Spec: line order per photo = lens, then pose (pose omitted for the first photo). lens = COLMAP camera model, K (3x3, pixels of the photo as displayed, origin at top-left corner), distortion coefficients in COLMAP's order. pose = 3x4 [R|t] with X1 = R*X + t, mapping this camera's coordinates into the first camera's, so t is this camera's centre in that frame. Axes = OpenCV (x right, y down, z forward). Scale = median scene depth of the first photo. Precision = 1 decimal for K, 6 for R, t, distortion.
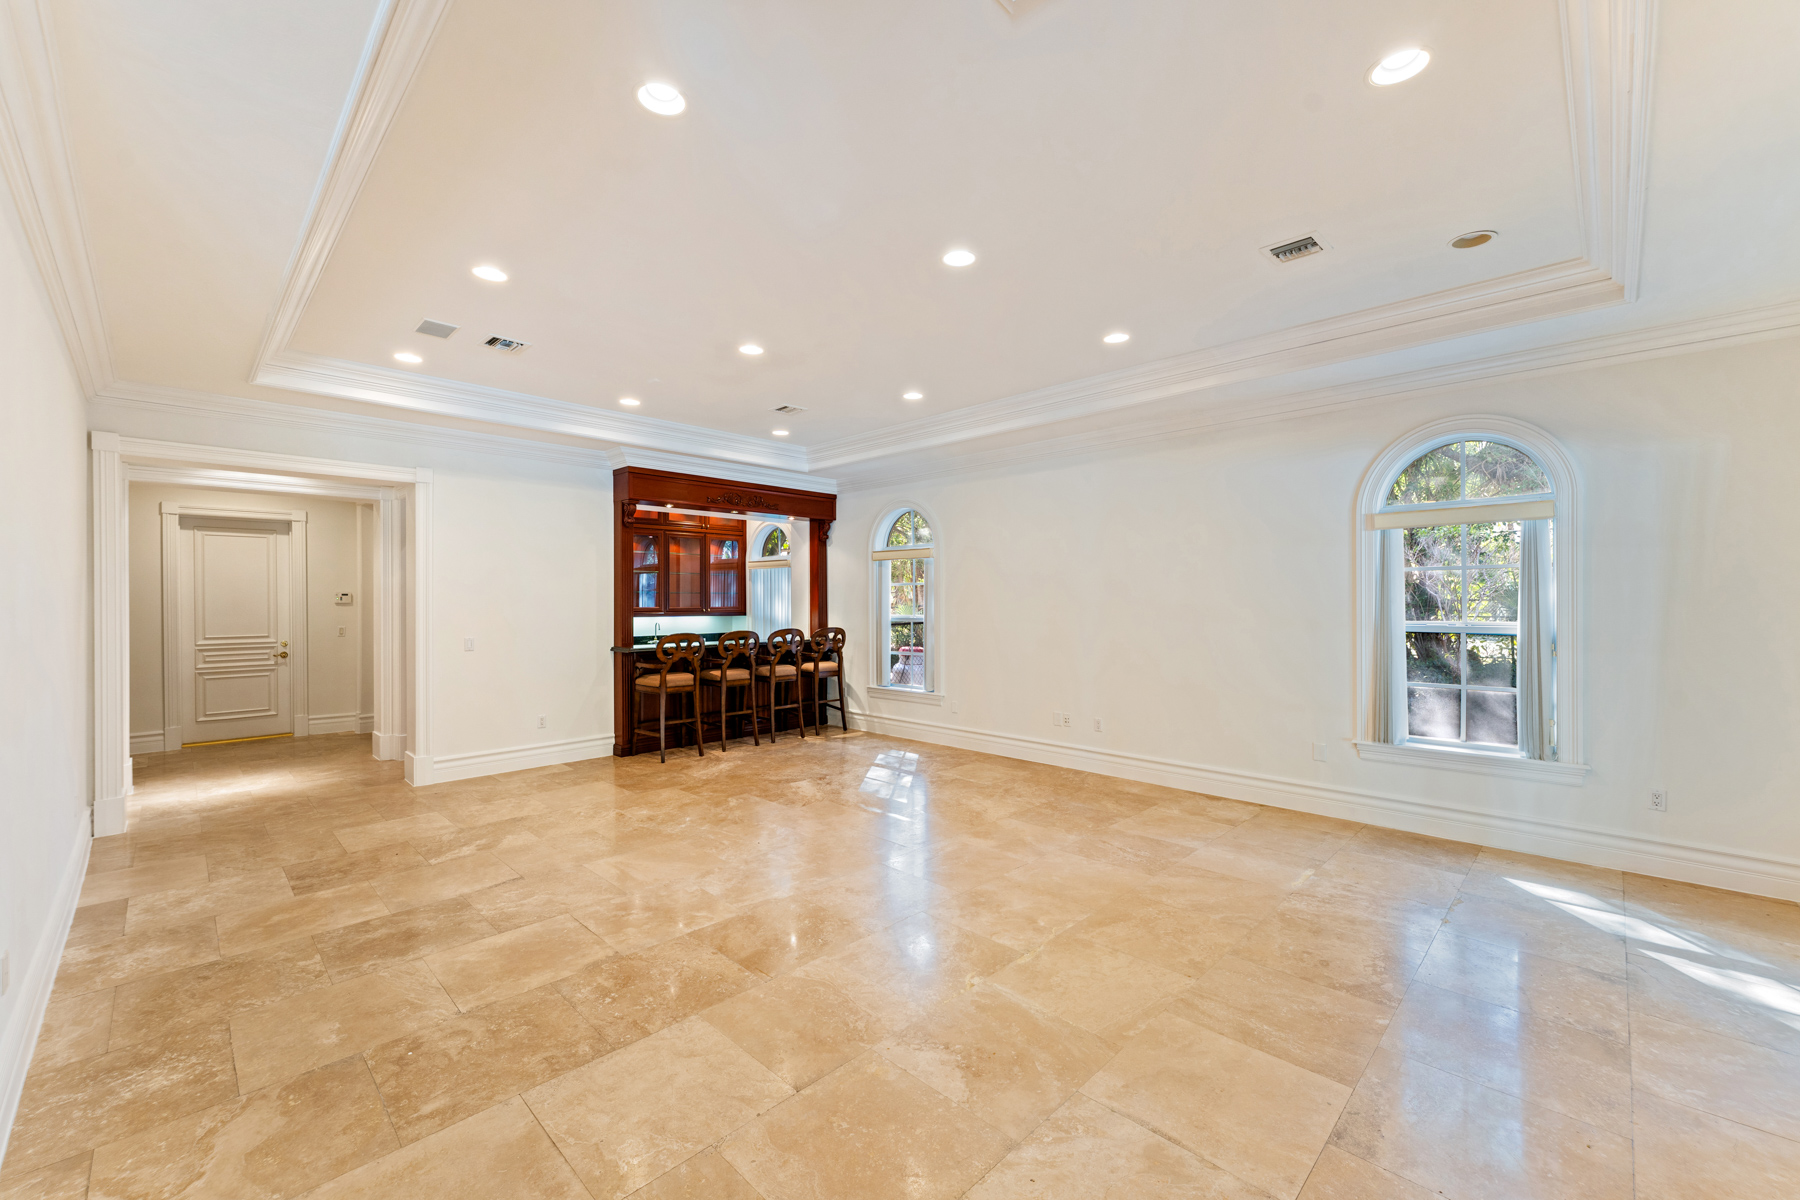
lens RADIAL K [[730.0, 0, 905.4], [0, 730.0, 598.5], [0, 0, 1]] dist [-0.000947, -0.000346]
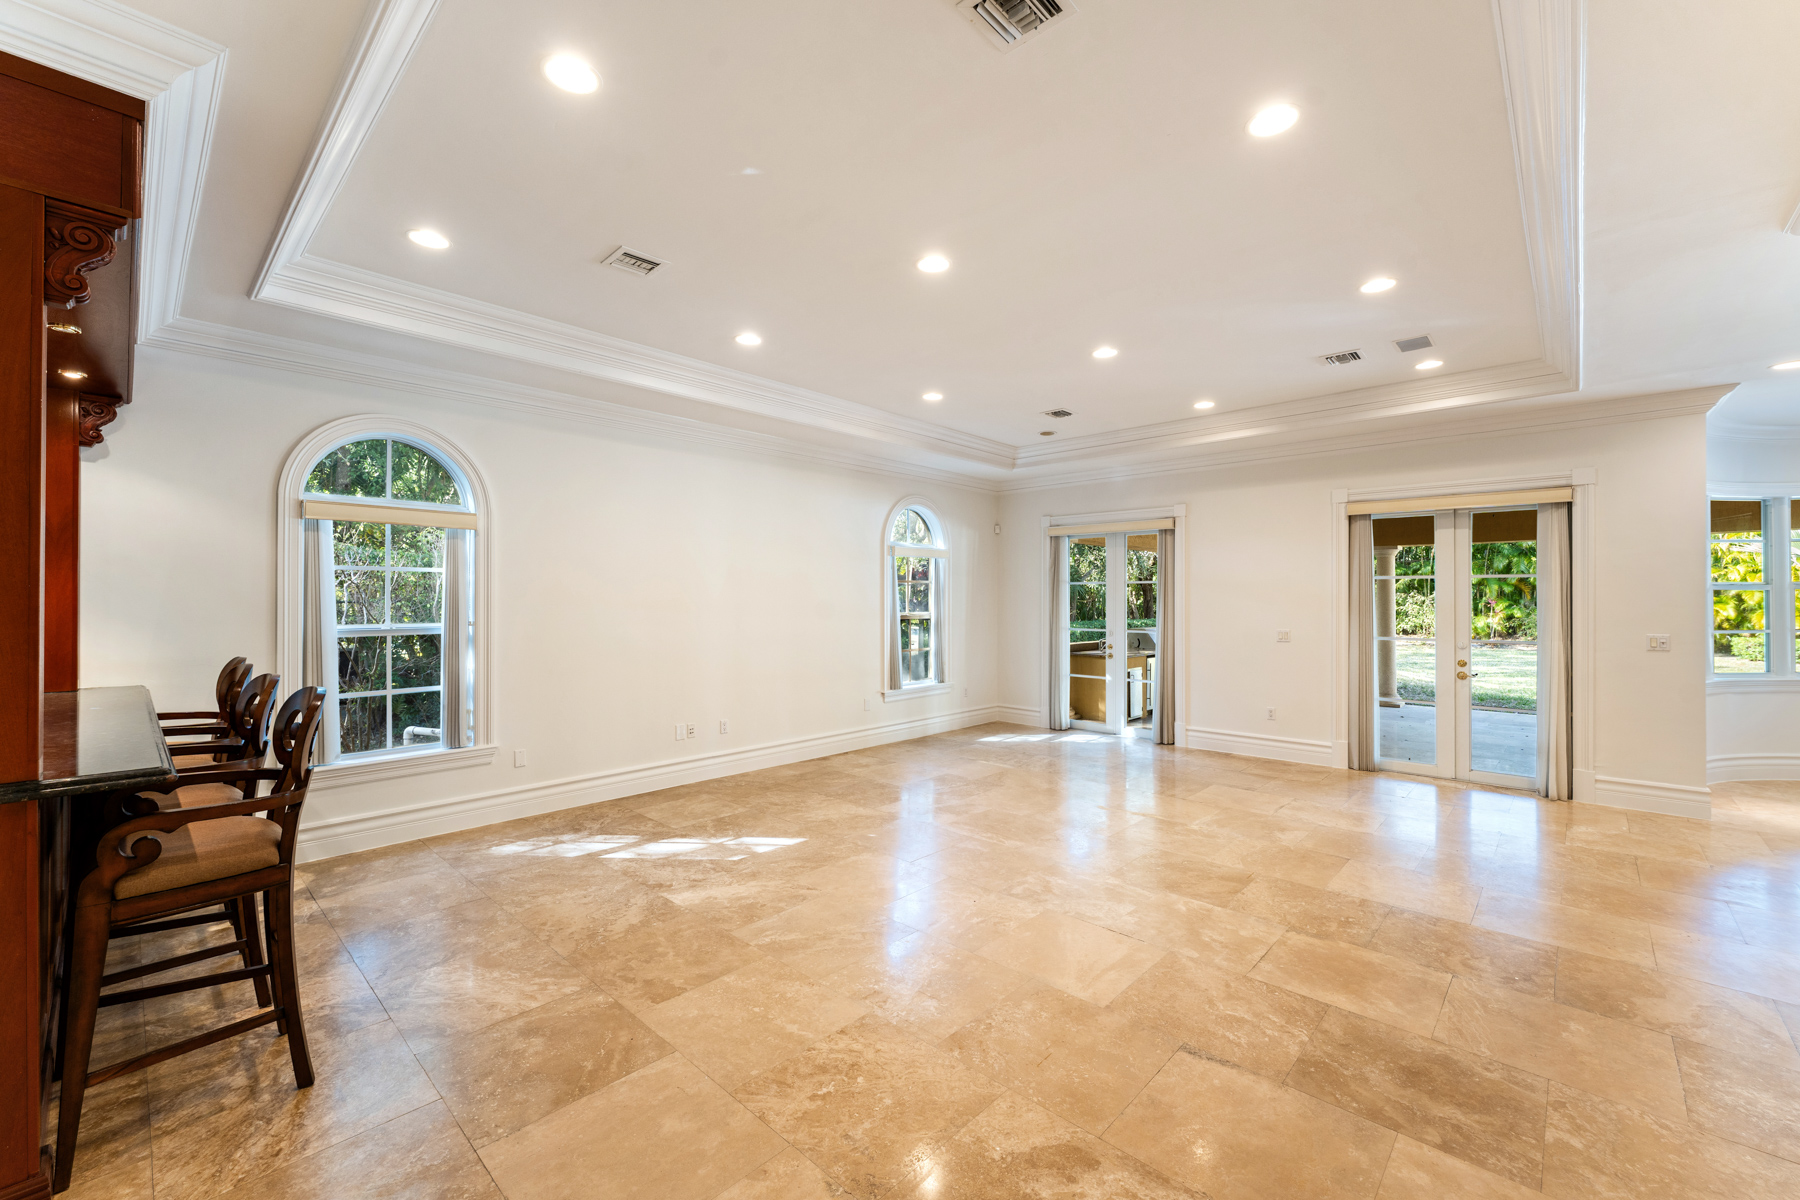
lens RADIAL K [[730.0, 0, 904.9], [0, 730.0, 600.0], [0, 0, 1]] dist [-0.000947, -0.000346]
pose [[-0.032002, 0.003411, 0.999482, -1.296072], [-0.004288, 0.999985, -0.003550, 0.013291], [-0.999479, -0.004400, -0.031987, 1.438368]]
